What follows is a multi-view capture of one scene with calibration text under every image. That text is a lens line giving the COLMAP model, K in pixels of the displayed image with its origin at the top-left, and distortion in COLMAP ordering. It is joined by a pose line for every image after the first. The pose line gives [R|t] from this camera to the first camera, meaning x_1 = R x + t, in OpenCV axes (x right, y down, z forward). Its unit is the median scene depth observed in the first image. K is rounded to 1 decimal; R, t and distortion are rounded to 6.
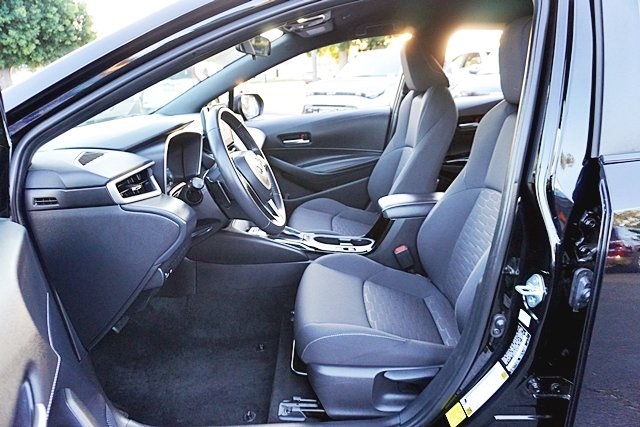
lens RADIAL K [[427.9, 0, 322.2], [0, 427.9, 213.5], [0, 0, 1]] dist [-0.031104, 0.015748]
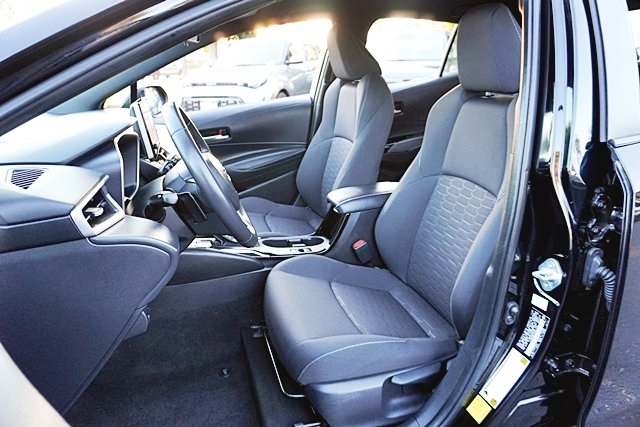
lens RADIAL K [[427.9, 0, 323.1], [0, 427.9, 213.7], [0, 0, 1]] dist [-0.031104, 0.015748]
pose [[0.956949, -0.099334, 0.272731, -0.202656], [0.092927, 0.995009, 0.036344, -0.037068], [-0.274980, -0.009436, 0.961404, 0.120804]]
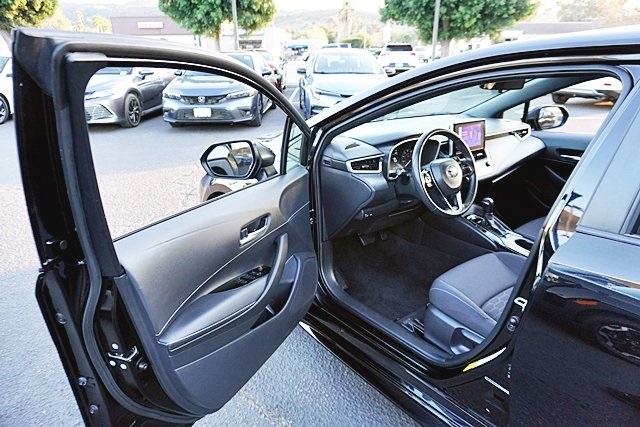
lens RADIAL K [[427.9, 0, 318.8], [0, 427.9, 212.8], [0, 0, 1]] dist [-0.031104, 0.015748]
pose [[0.609654, 0.313174, -0.728178, 0.710735], [-0.262329, 0.946591, 0.187479, -0.132925], [0.748001, 0.076725, 0.659248, -0.322963]]
